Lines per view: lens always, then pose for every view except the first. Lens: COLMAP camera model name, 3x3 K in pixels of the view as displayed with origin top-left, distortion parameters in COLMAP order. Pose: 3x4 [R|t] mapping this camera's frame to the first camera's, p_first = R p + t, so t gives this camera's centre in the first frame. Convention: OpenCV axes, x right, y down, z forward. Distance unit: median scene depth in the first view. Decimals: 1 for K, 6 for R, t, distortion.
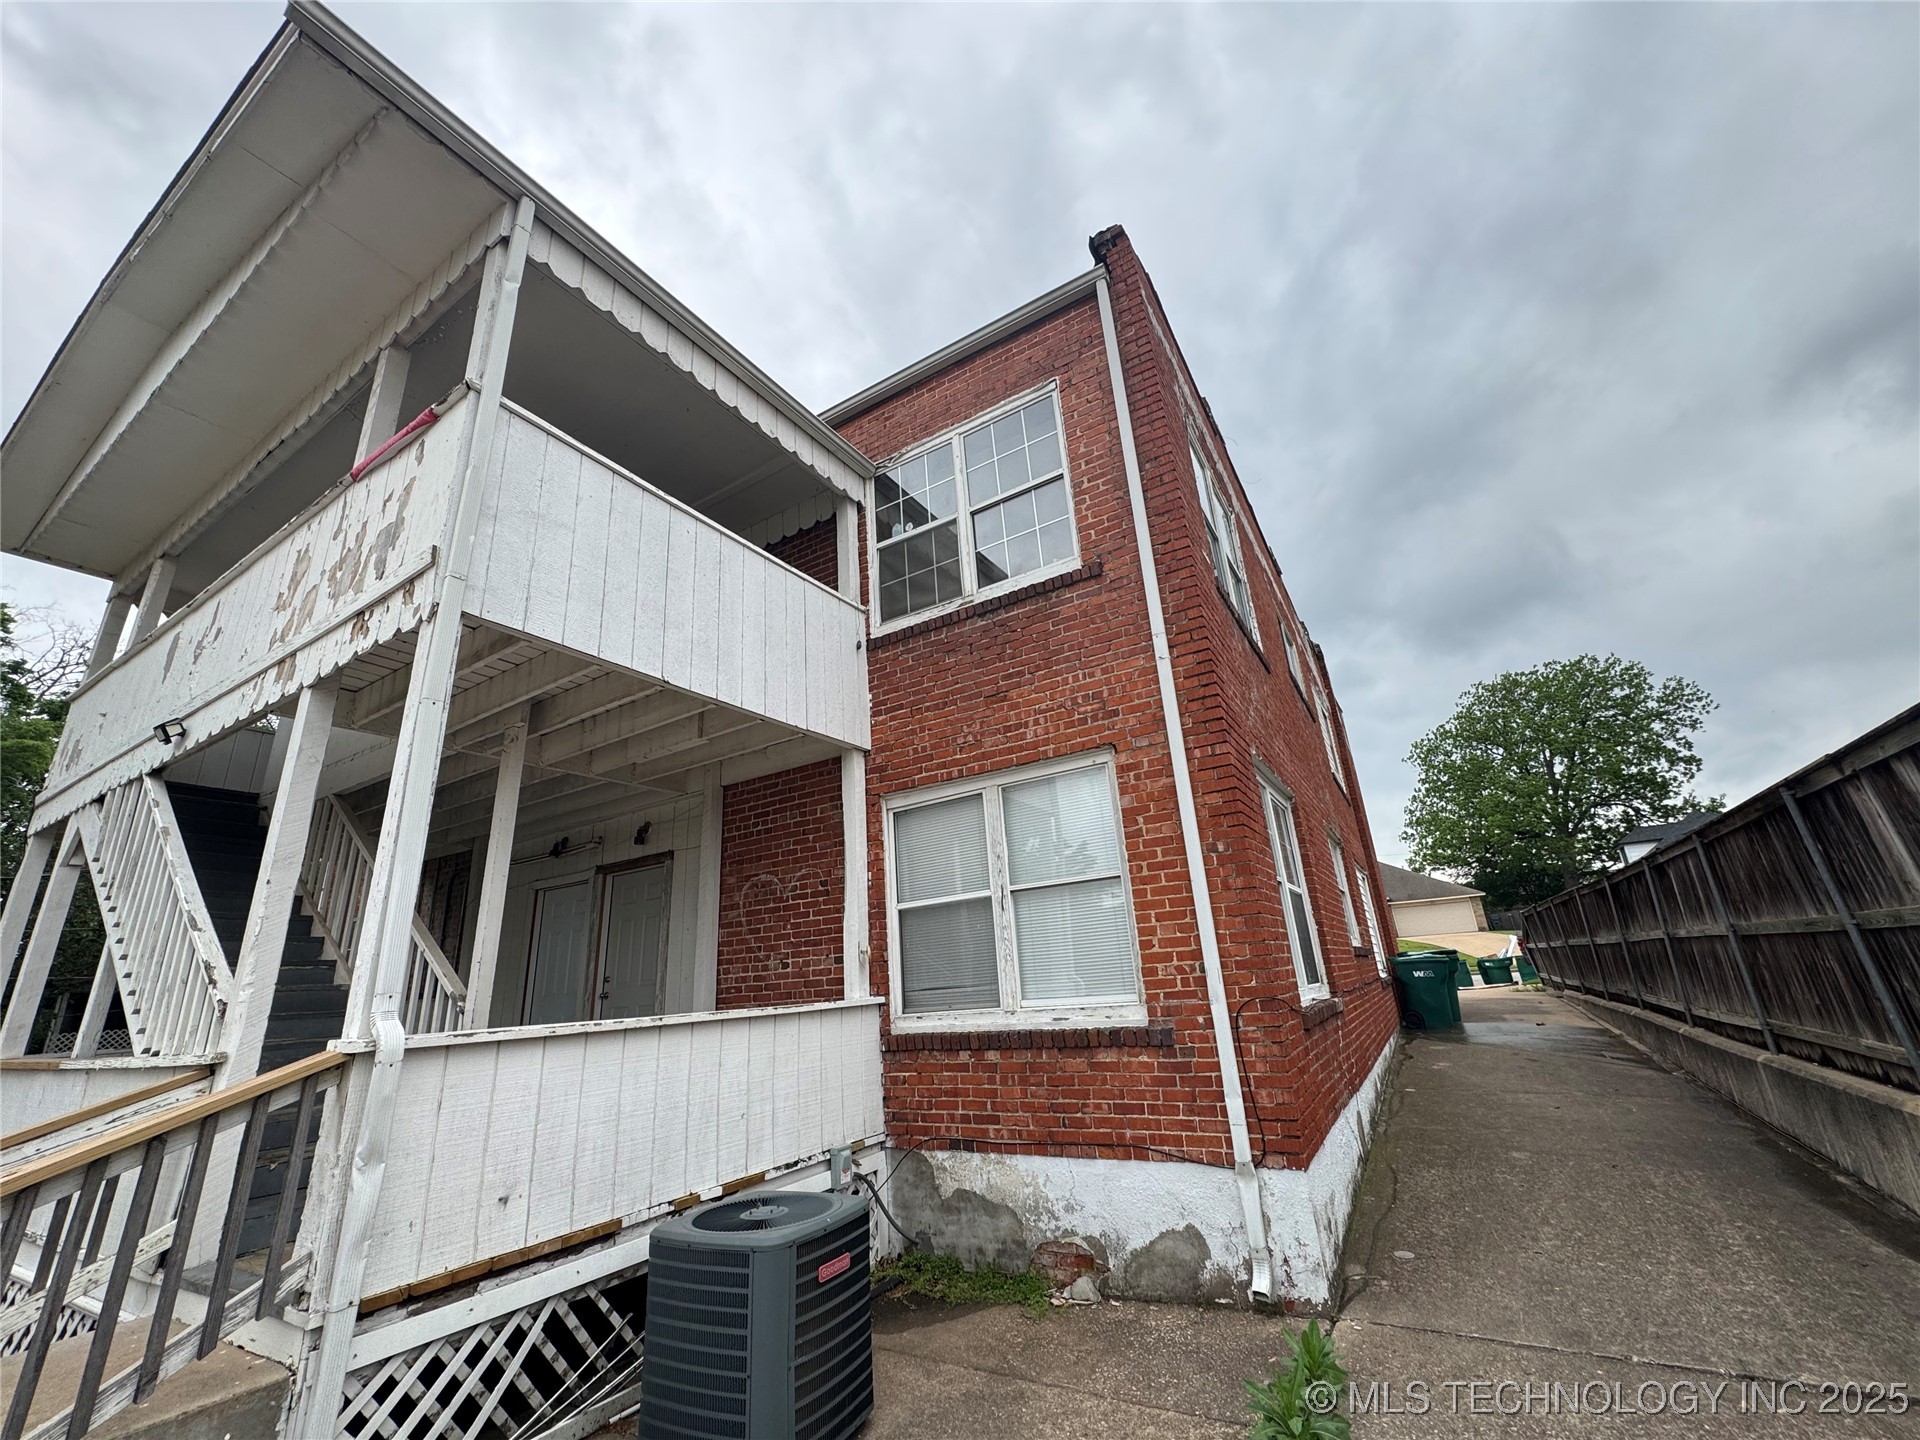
lens RADIAL K [[768.5, 0, 960.0], [0, 768.5, 710.5], [0, 0, 1]] dist [-0.012237, 0.000413]
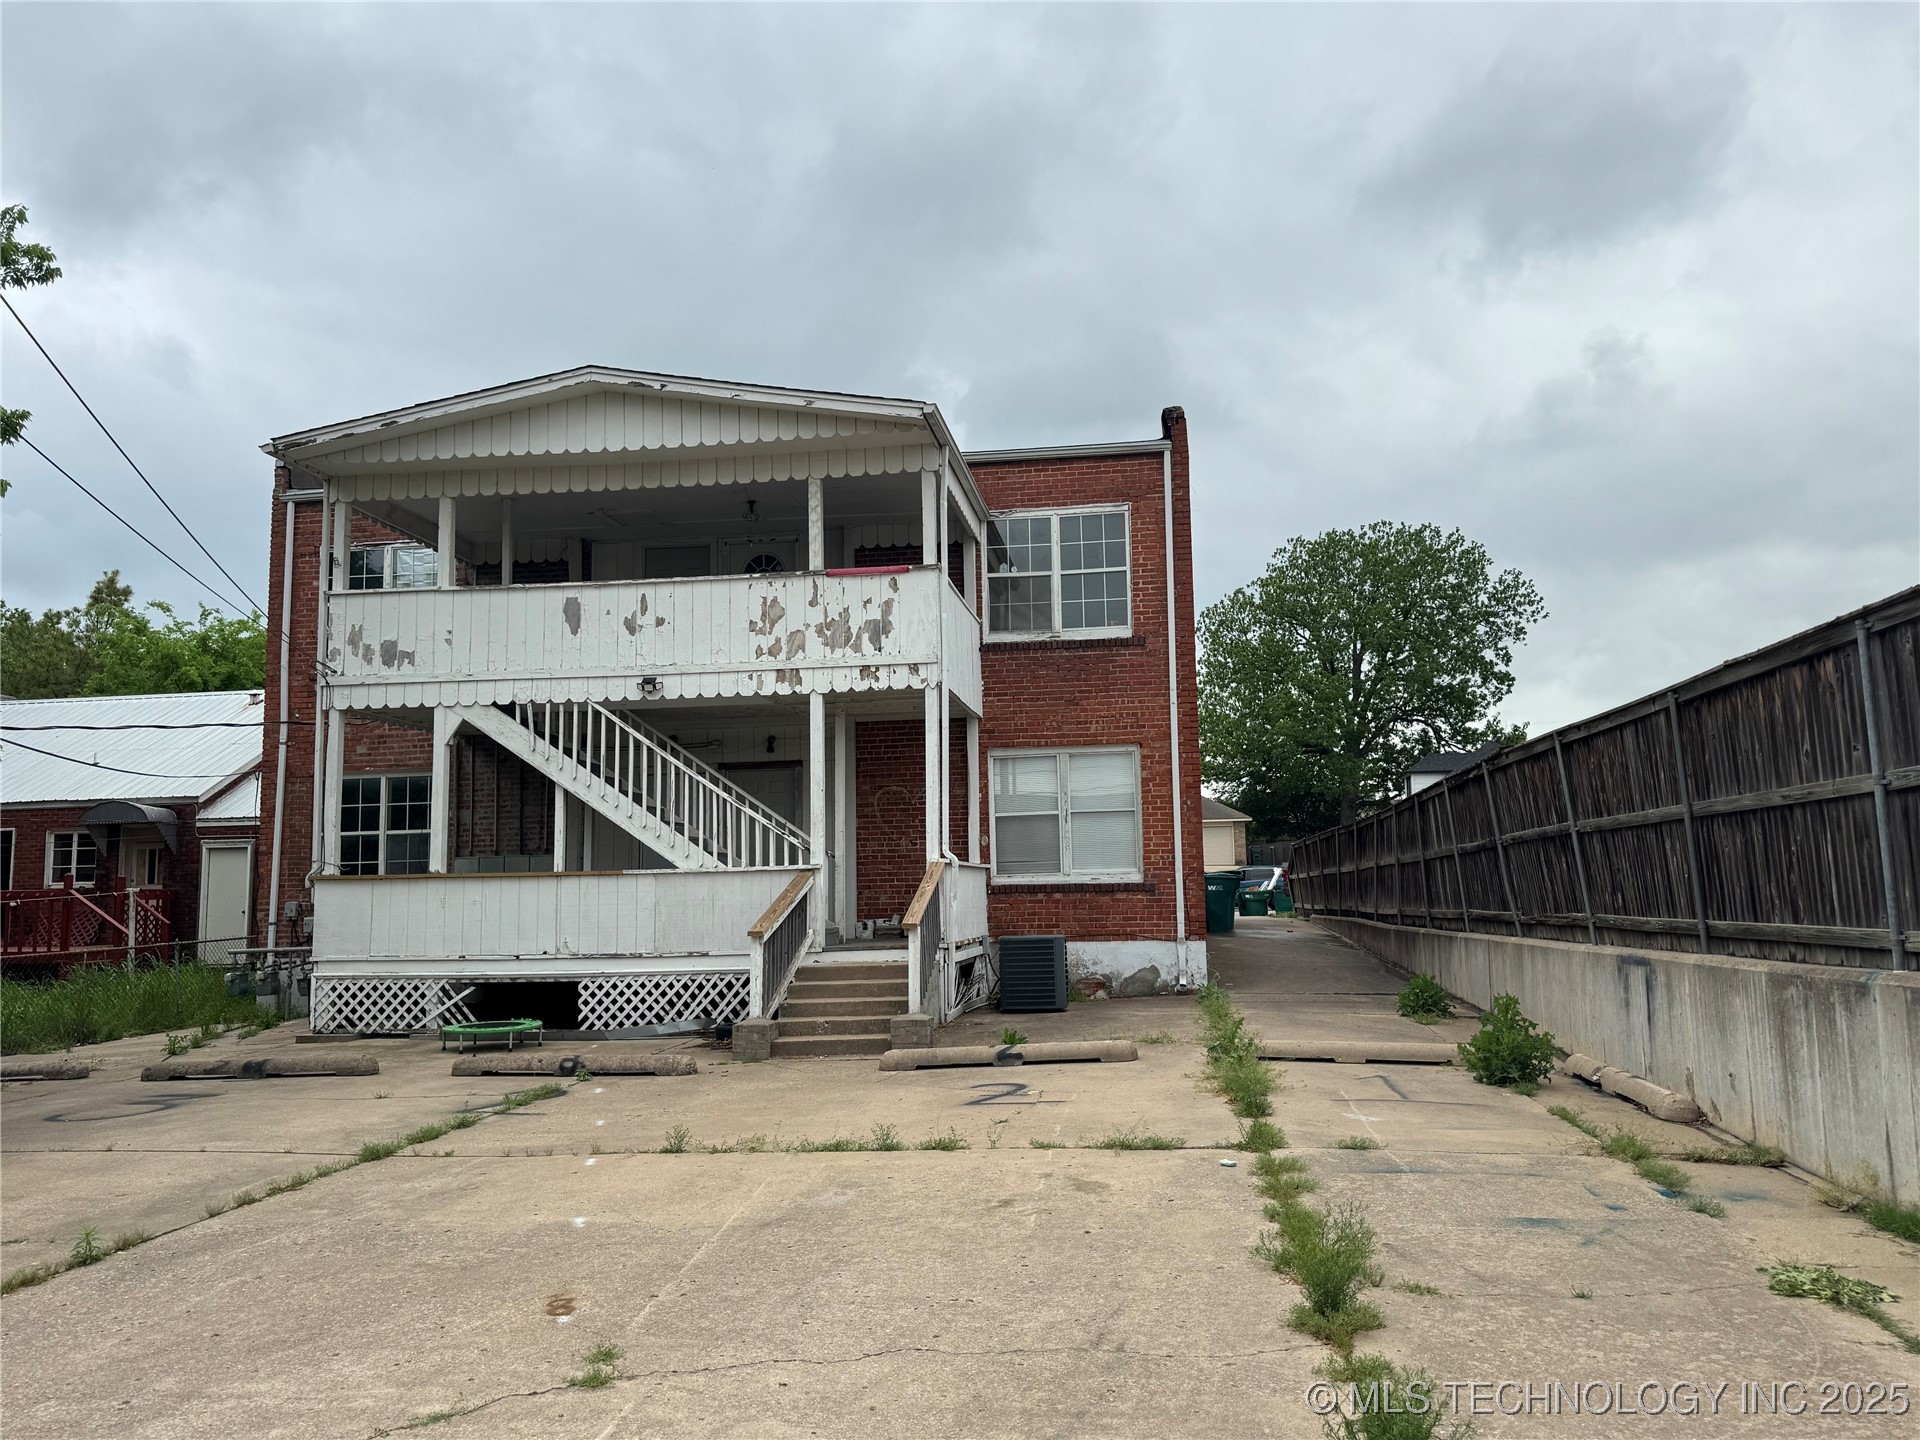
lens RADIAL K [[1396.9, 0, 961.6], [0, 1396.9, 717.1], [0, 0, 1]] dist [-0.009787, -0.002500]
pose [[0.921002, 0.098673, 0.376854, -0.545015], [-0.171293, 0.971428, 0.164275, -0.183052], [-0.349878, -0.215850, 0.911589, -0.710154]]
